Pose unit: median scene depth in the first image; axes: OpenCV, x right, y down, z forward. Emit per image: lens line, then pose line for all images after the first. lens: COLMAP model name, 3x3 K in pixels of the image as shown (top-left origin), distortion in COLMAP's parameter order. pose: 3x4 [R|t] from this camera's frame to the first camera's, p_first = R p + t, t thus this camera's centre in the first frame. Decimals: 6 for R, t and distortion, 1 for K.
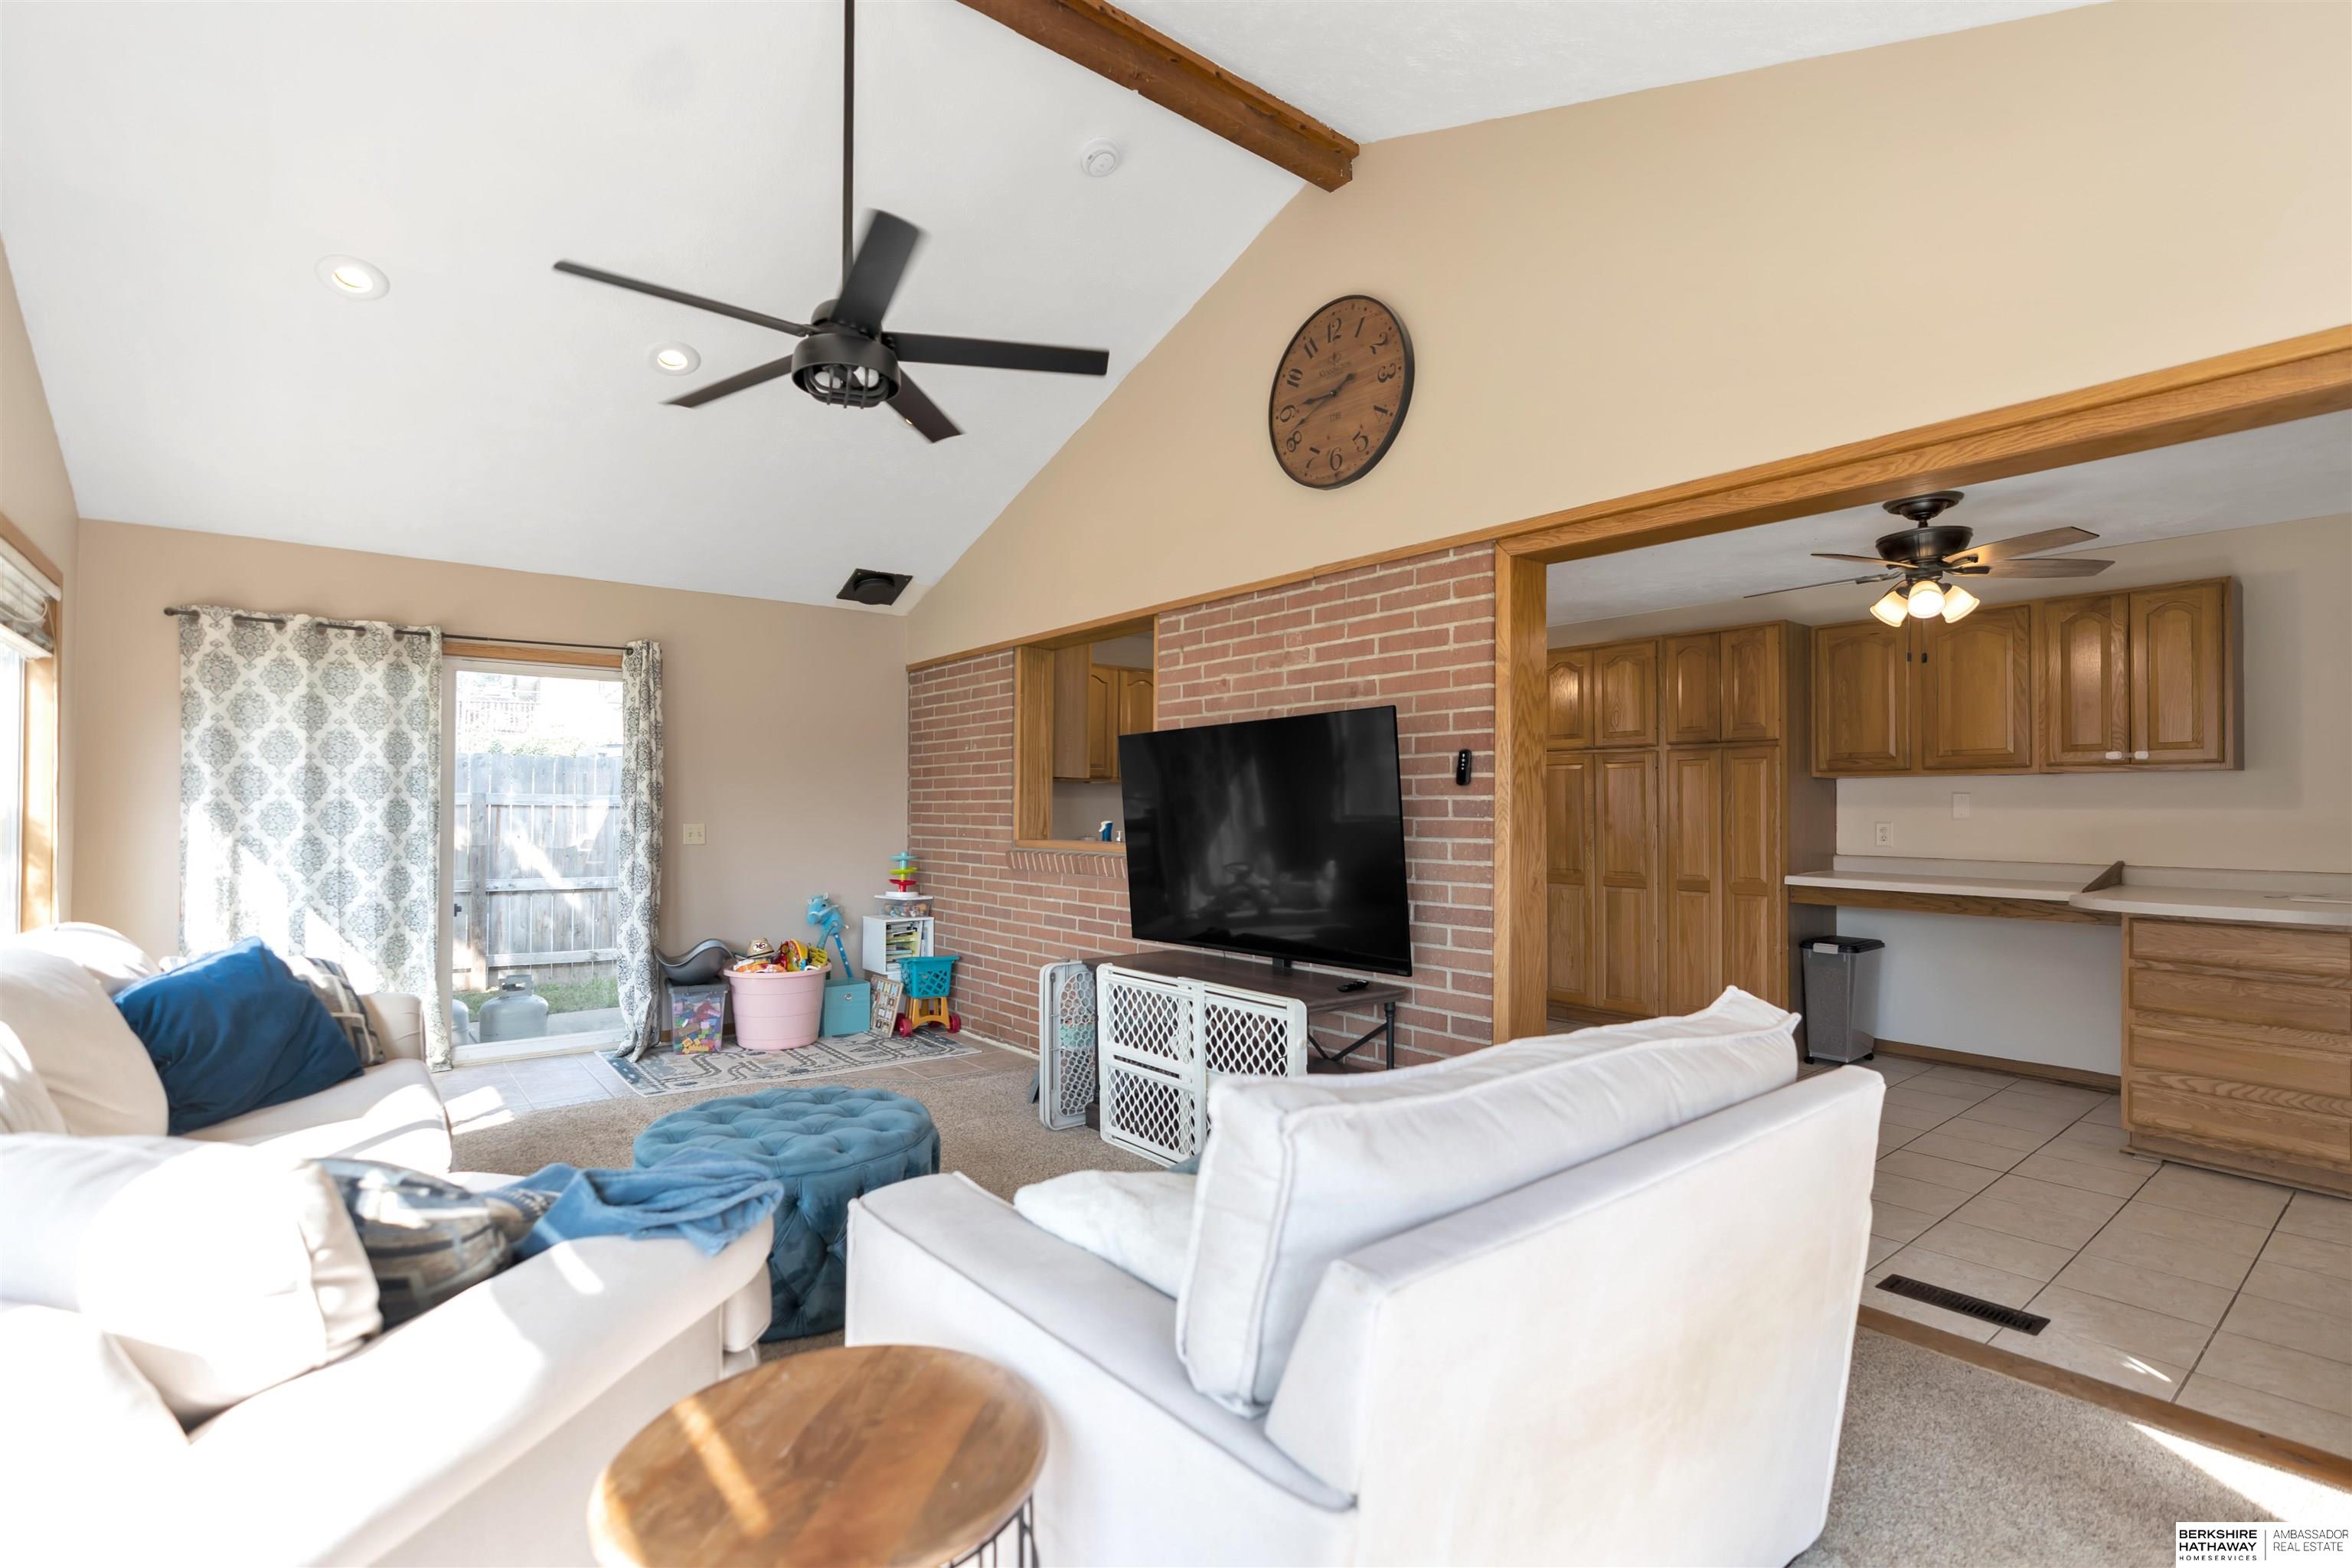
lens RADIAL K [[1090.0, 0, 1169.4], [0, 1090.0, 794.8], [0, 0, 1]] dist [-0.005705, 0.001055]
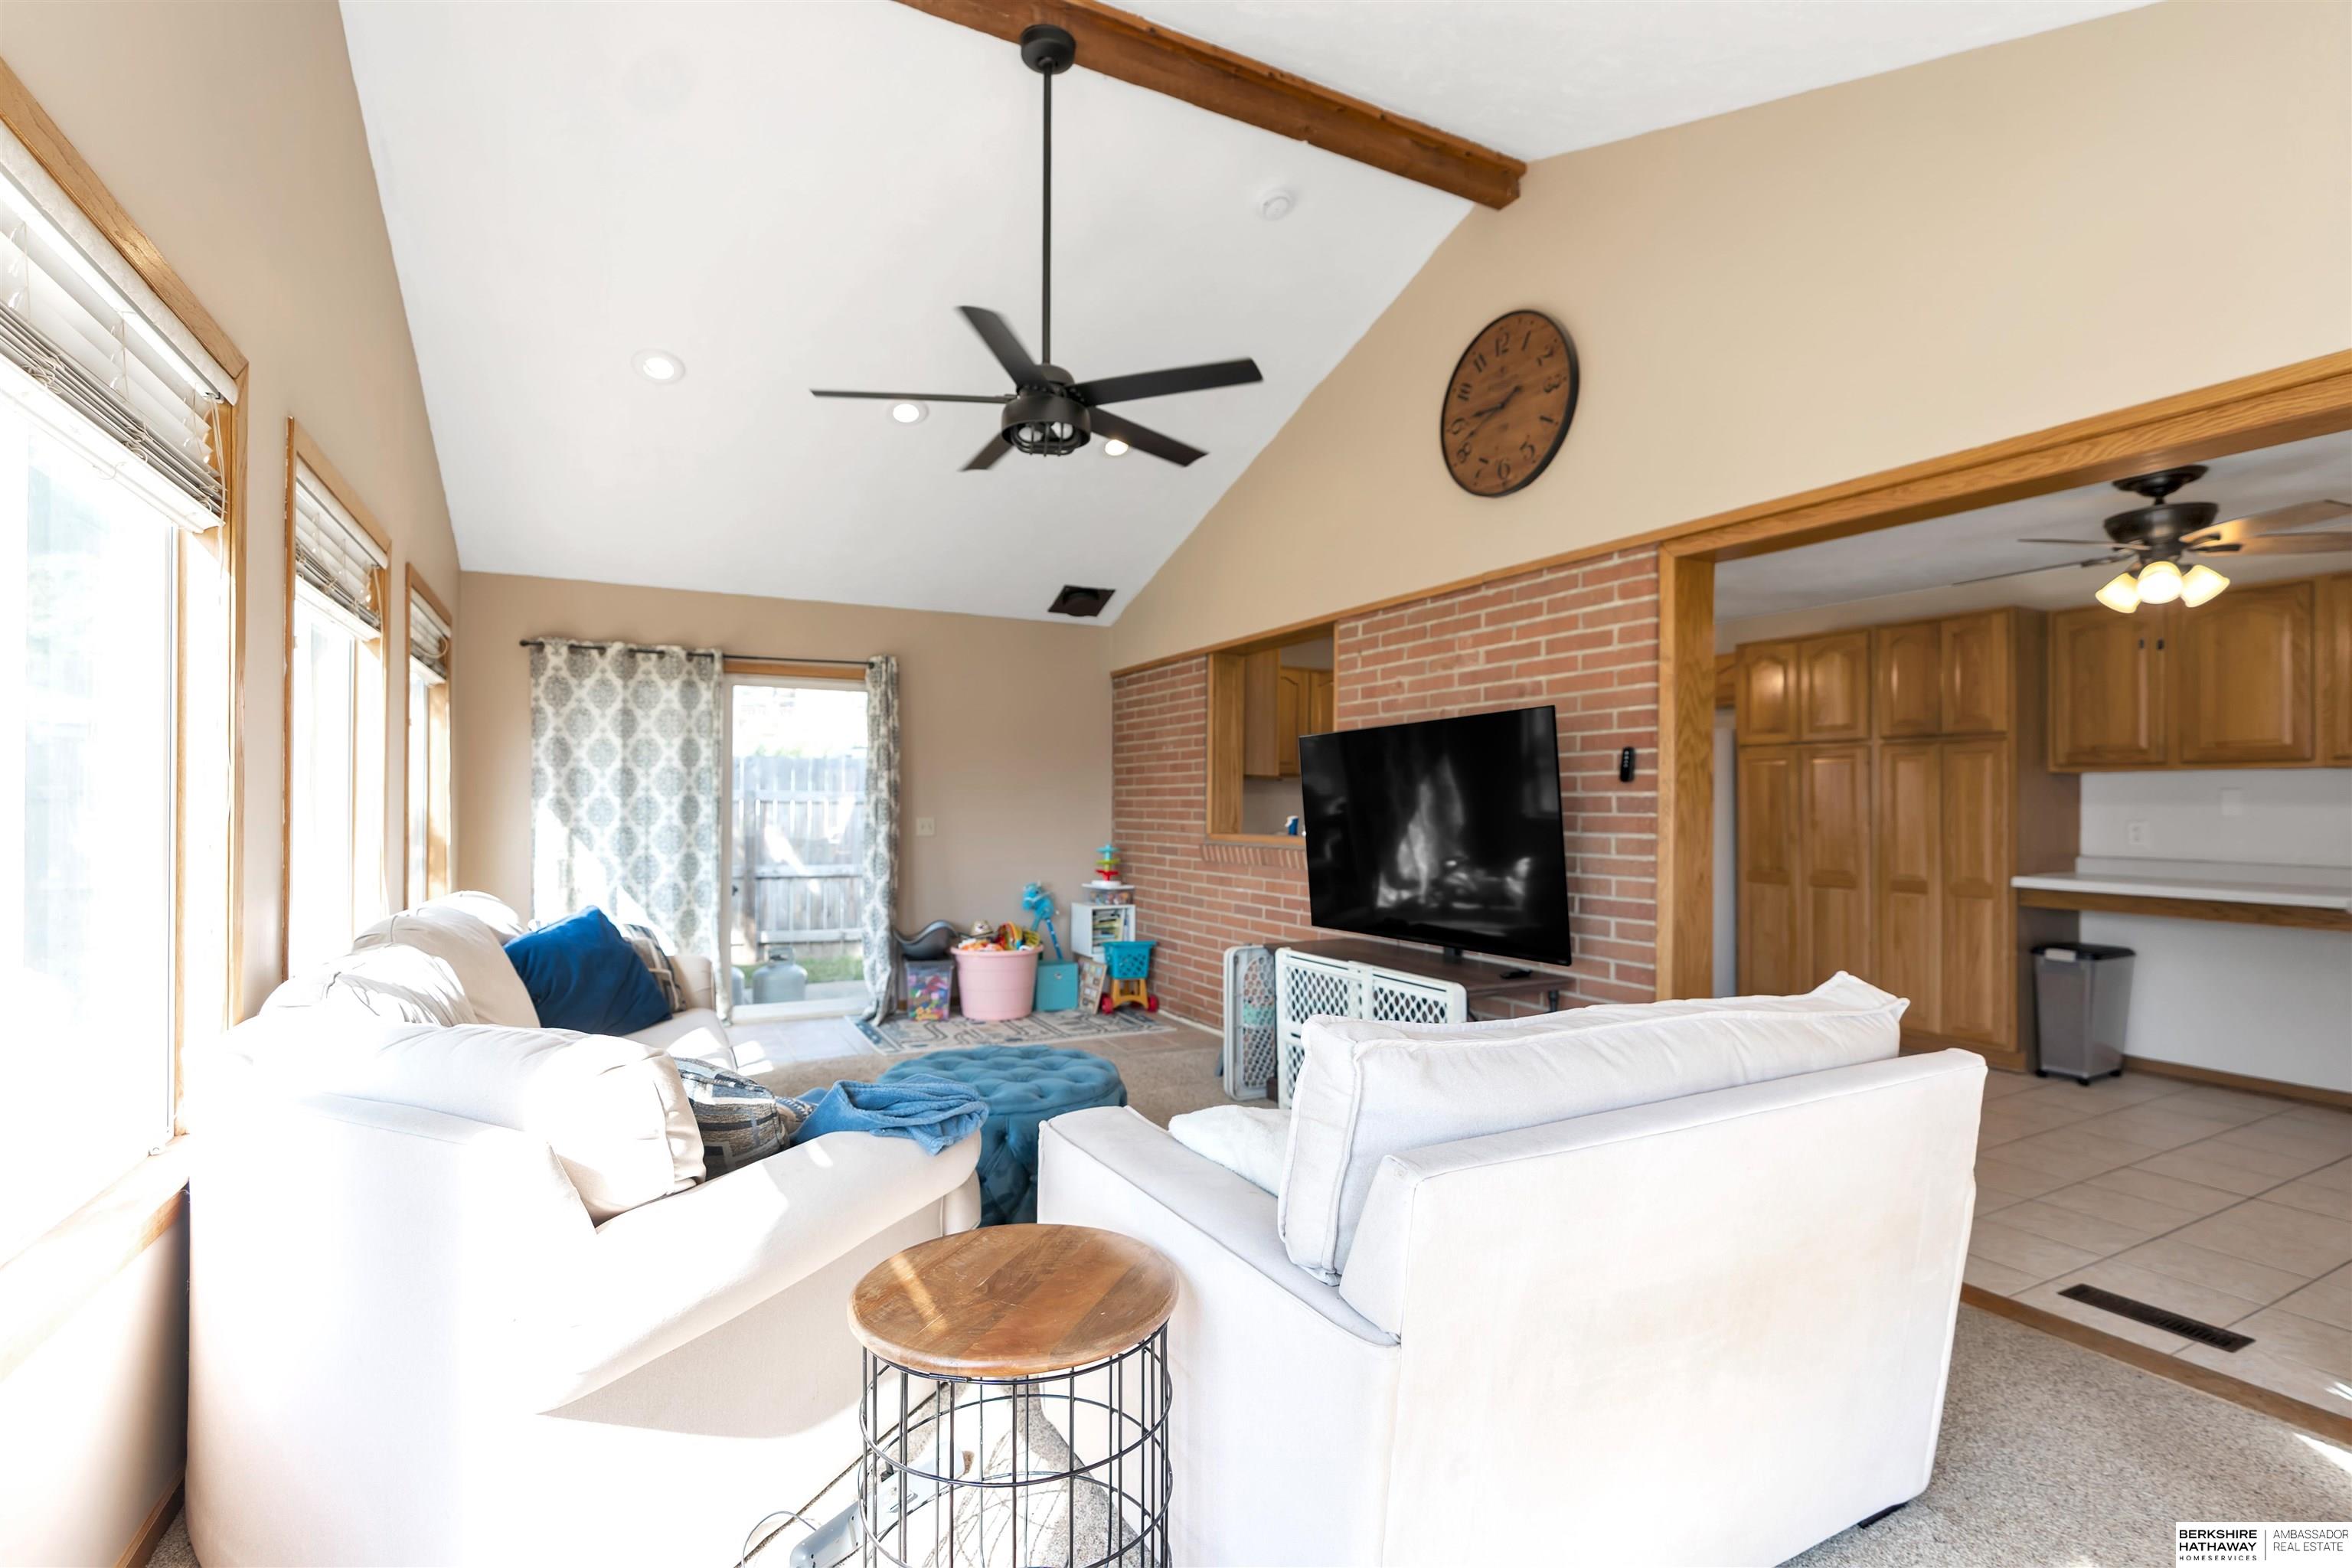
lens RADIAL K [[1090.0, 0, 1176.1], [0, 1090.0, 800.1], [0, 0, 1]] dist [-0.005705, 0.001055]
pose [[0.982374, 0.000832, -0.186922, 0.038807], [0.000567, 0.999972, 0.007432, 0.000318], [0.186923, -0.007407, 0.982347, -0.078954]]
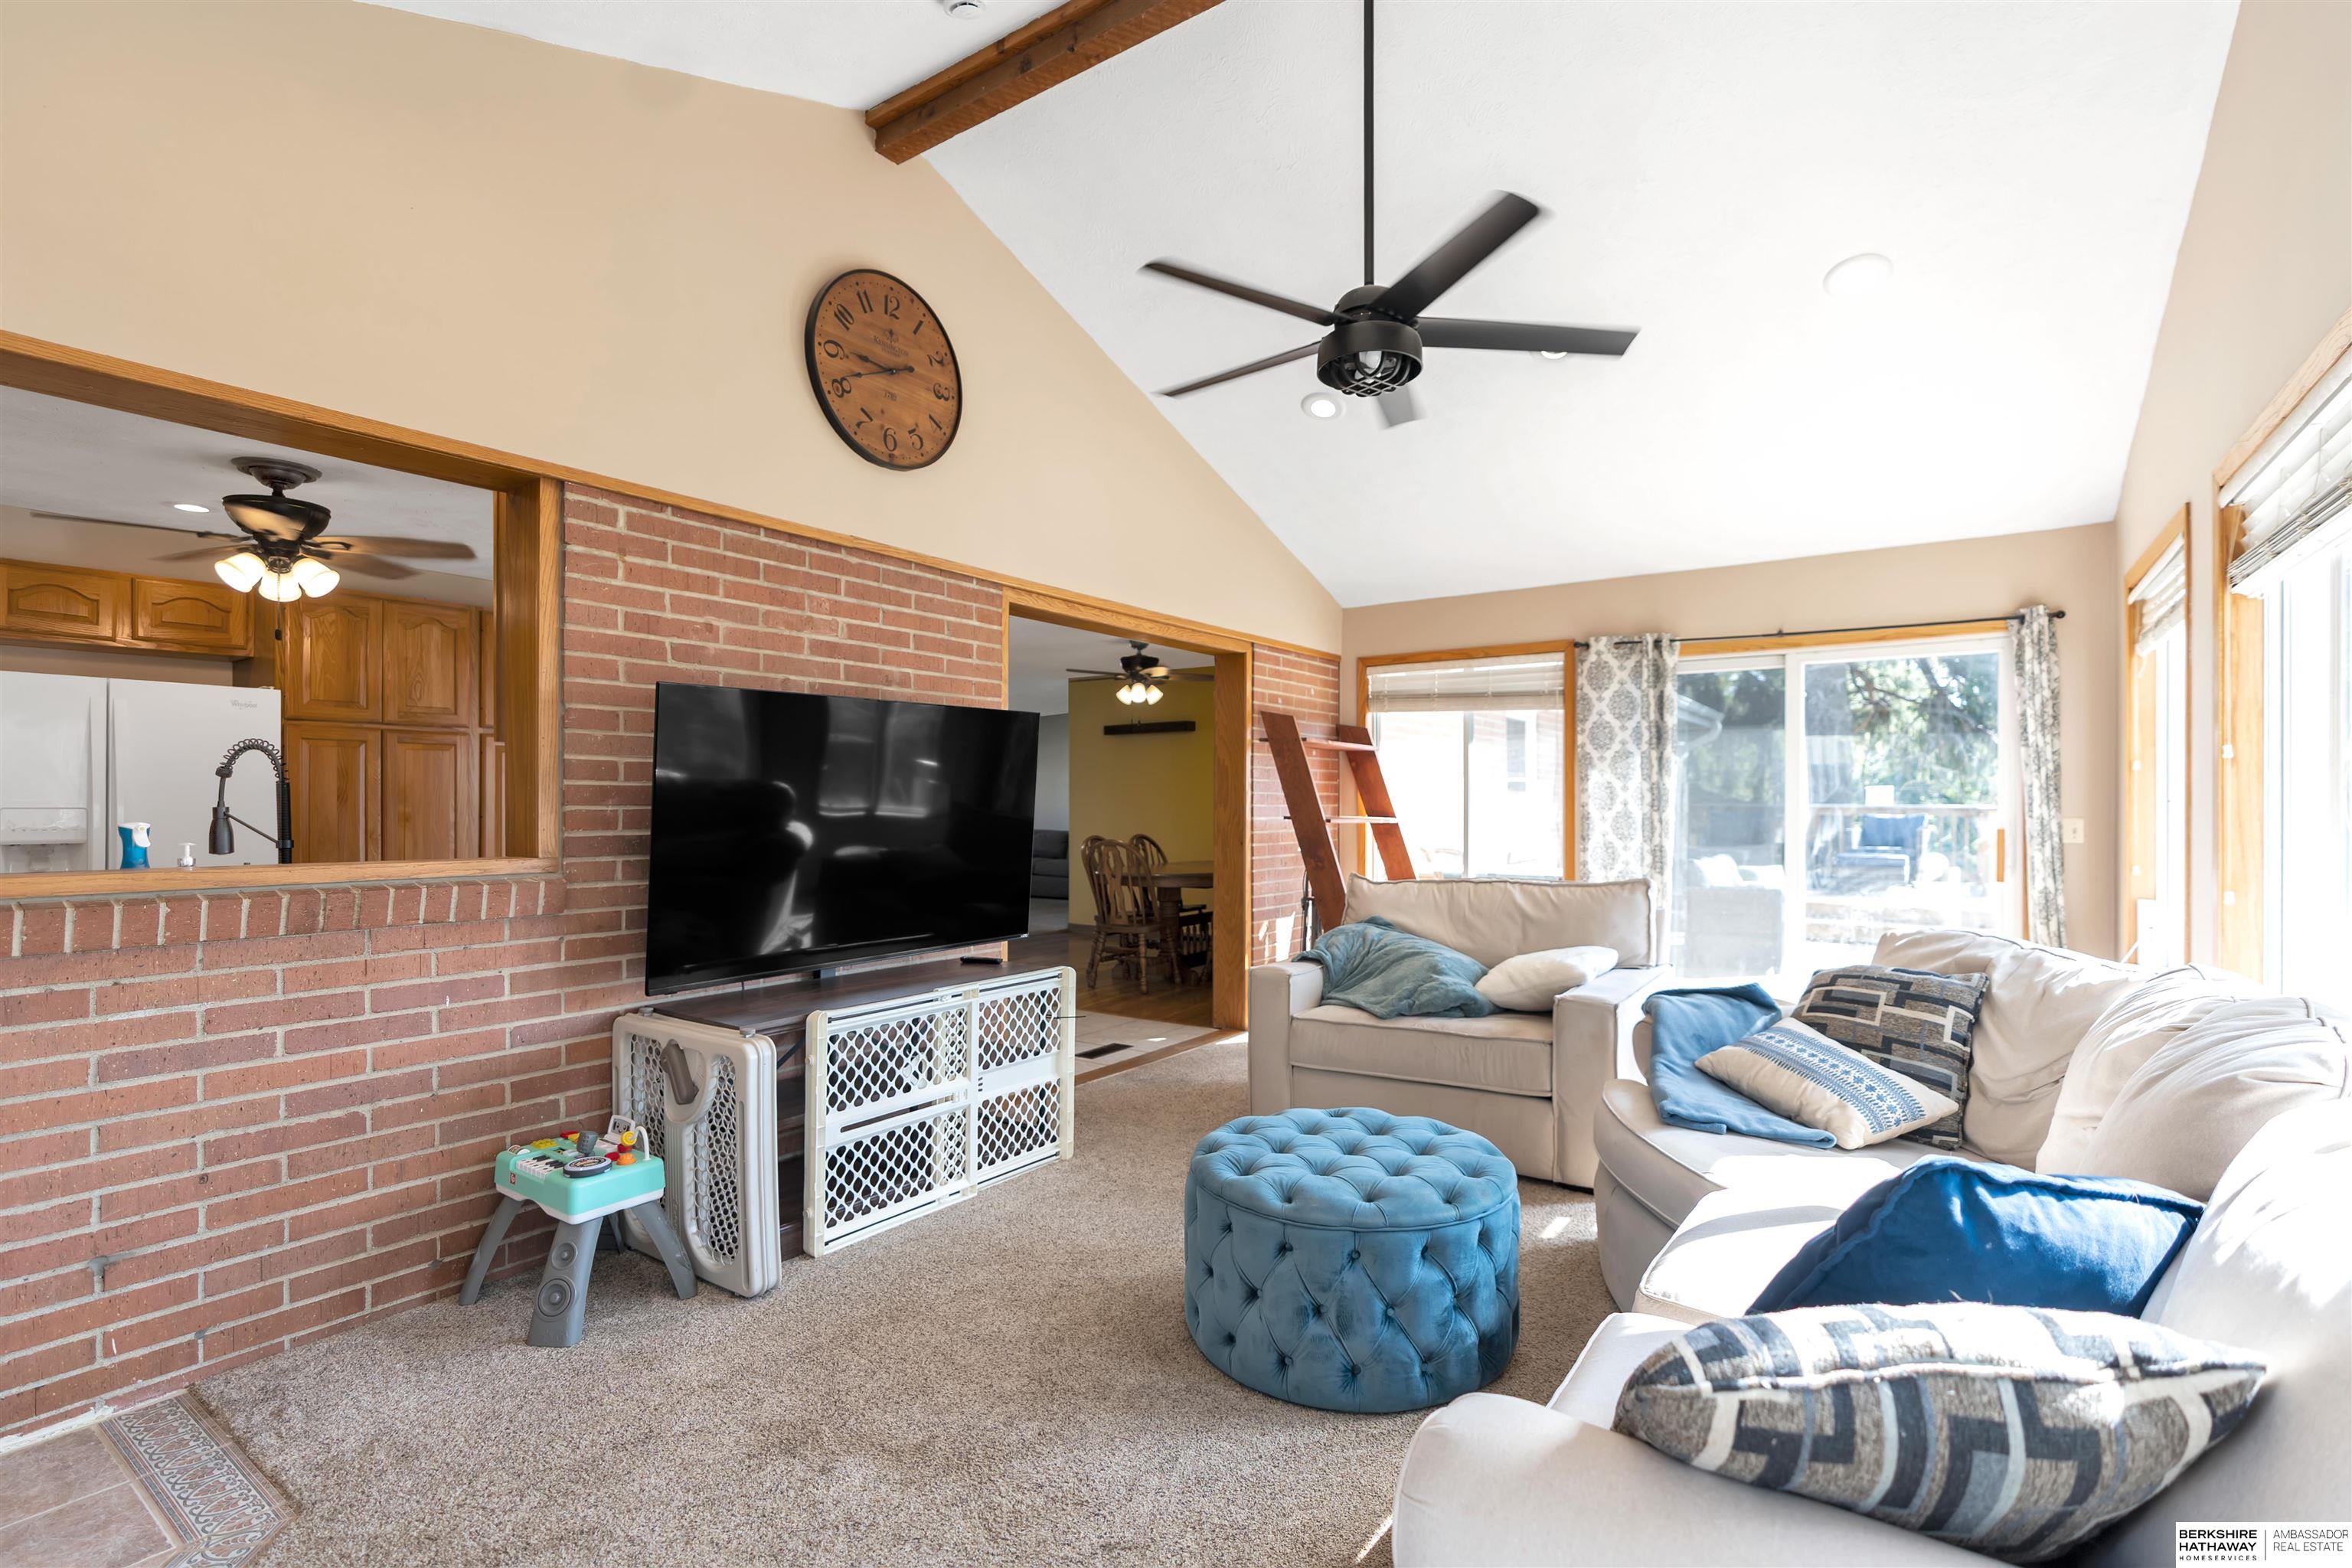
lens RADIAL K [[1090.0, 0, 1165.3], [0, 1090.0, 800.0], [0, 0, 1]] dist [-0.005705, 0.001055]
pose [[-0.272237, -0.001859, 0.962228, -0.823582], [-0.015226, 0.999881, -0.002376, 0.012835], [-0.962110, -0.015297, -0.272233, 0.988358]]
